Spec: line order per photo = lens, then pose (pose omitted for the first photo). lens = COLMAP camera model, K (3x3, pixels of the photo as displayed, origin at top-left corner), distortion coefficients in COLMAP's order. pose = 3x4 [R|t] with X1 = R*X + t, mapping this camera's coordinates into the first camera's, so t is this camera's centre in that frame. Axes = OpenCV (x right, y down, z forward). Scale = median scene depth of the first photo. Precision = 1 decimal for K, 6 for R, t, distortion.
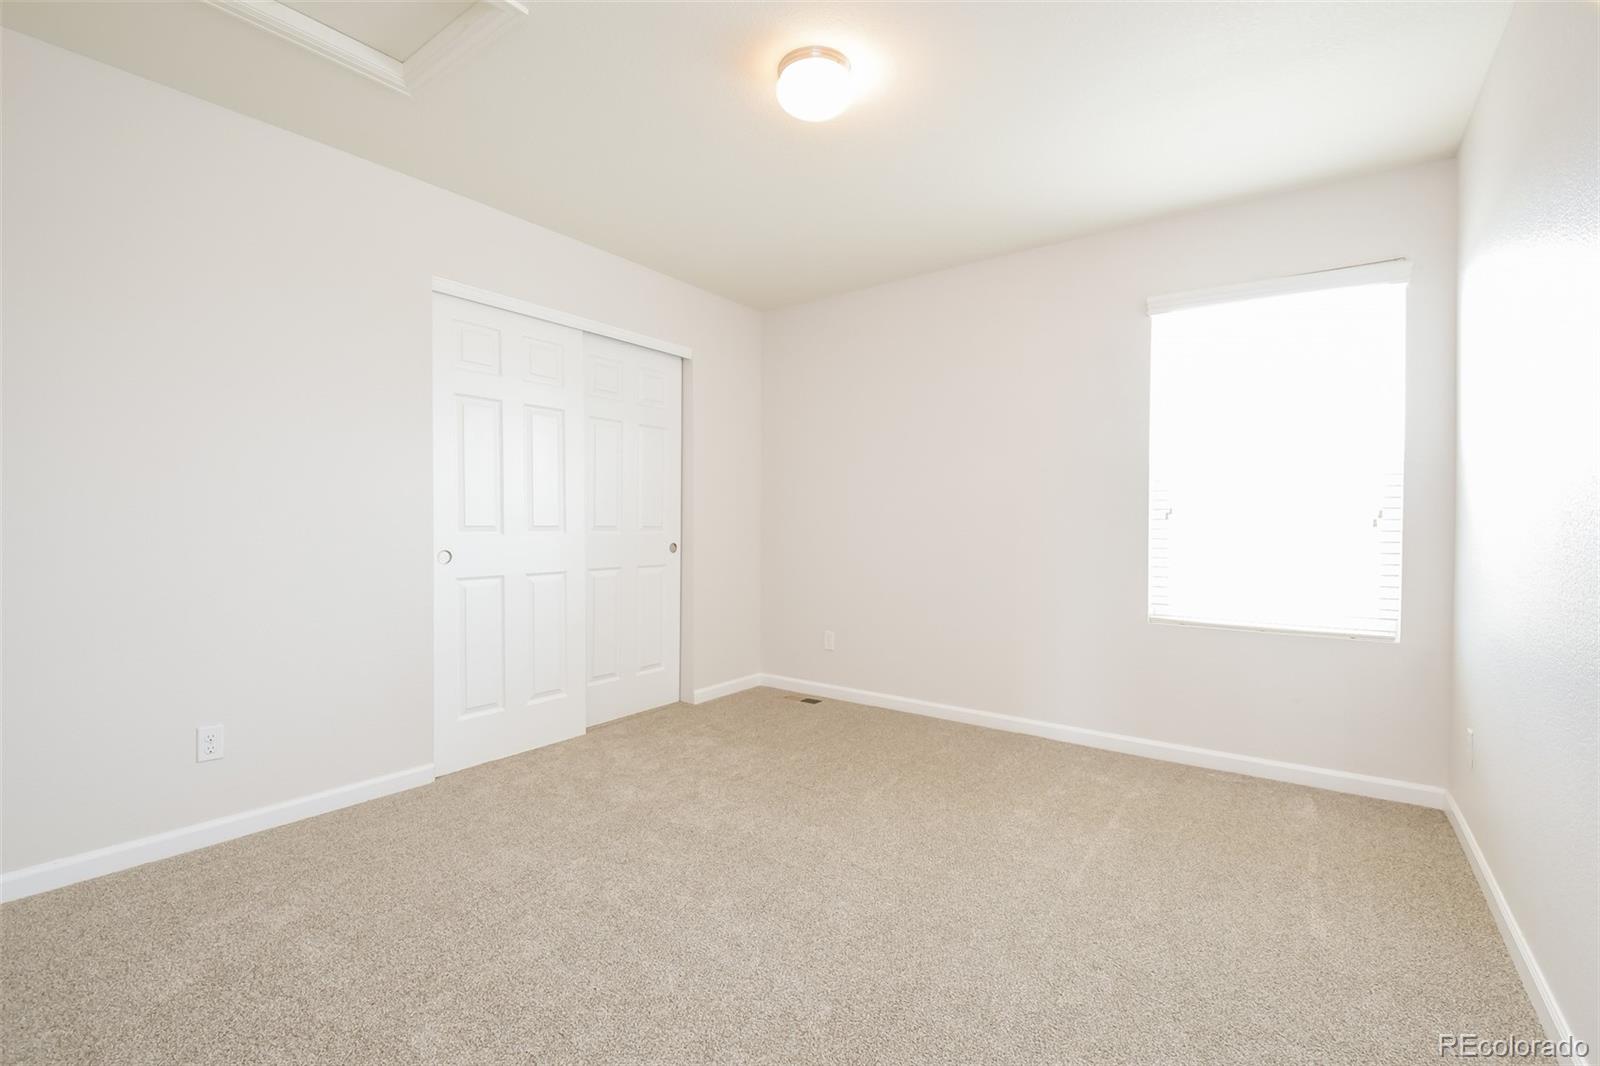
lens RADIAL K [[699.7, 0, 791.8], [0, 699.7, 536.9], [0, 0, 1]] dist [0.018657, -0.030828]
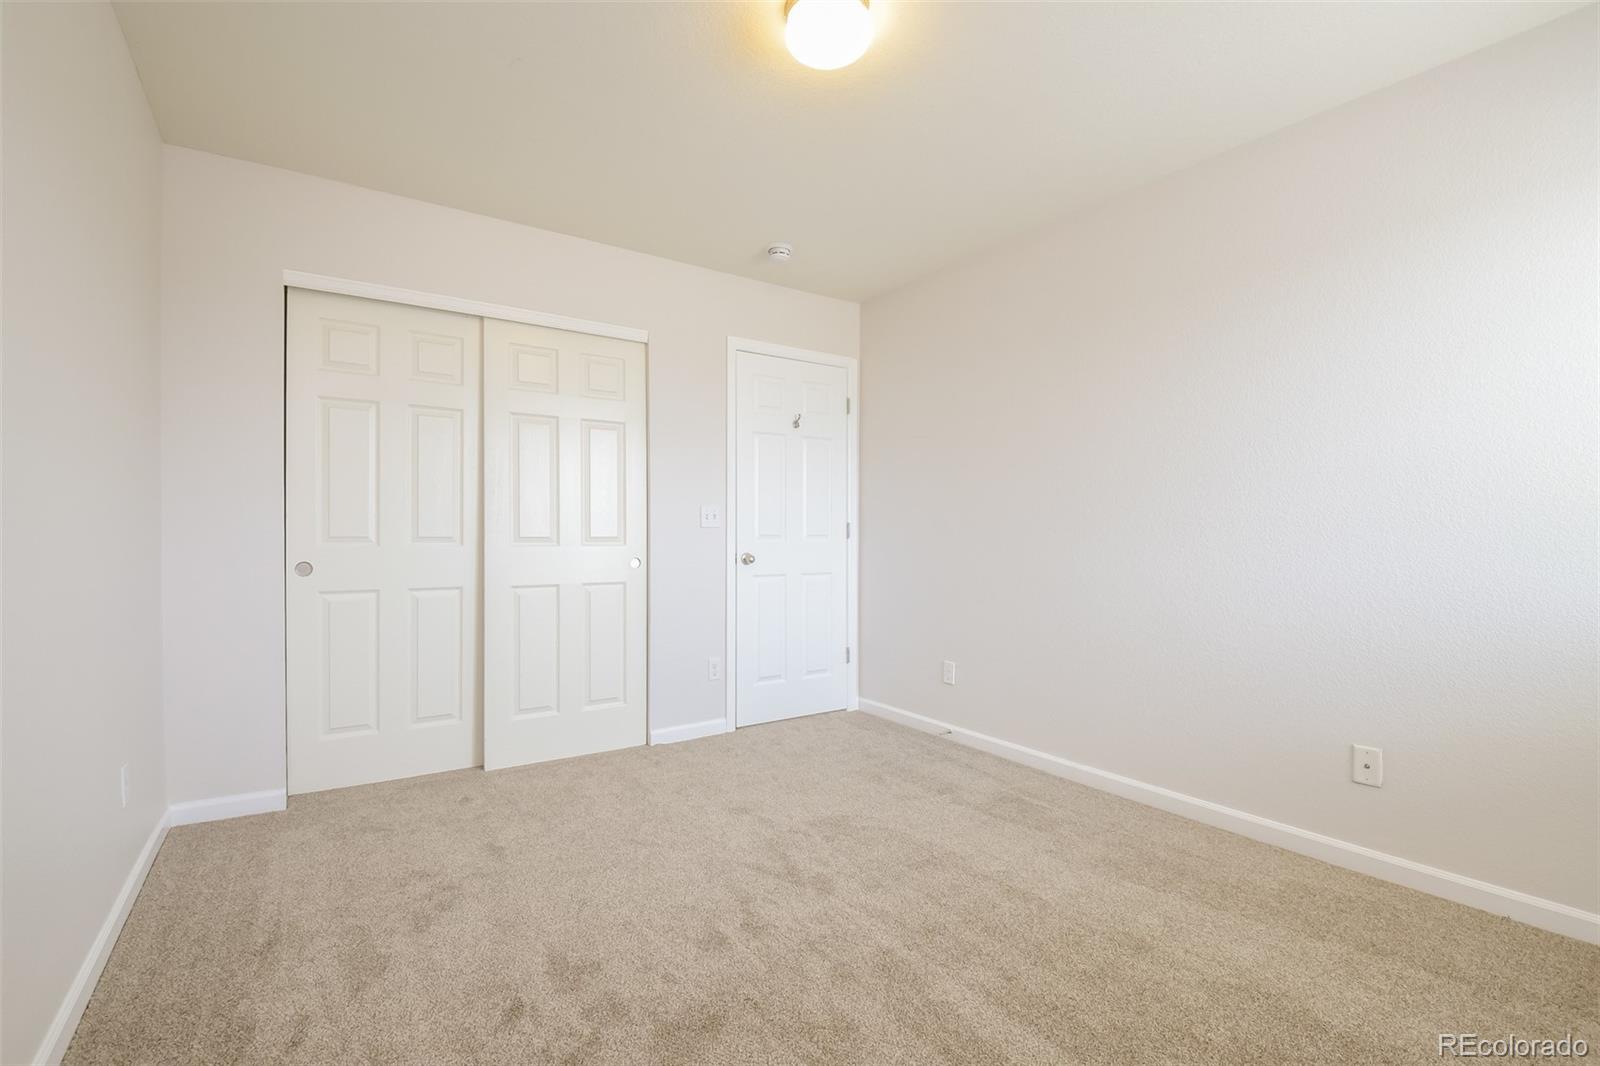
lens RADIAL K [[567.6, 0, 800.0], [0, 567.6, 533.0], [0, 0, 1]] dist [-0.000523, -0.000038]
pose [[0.895668, 0.004499, -0.444701, 0.284740], [-0.016215, 0.999614, -0.022546, -0.007776], [0.444428, 0.027404, 0.895396, 0.401038]]
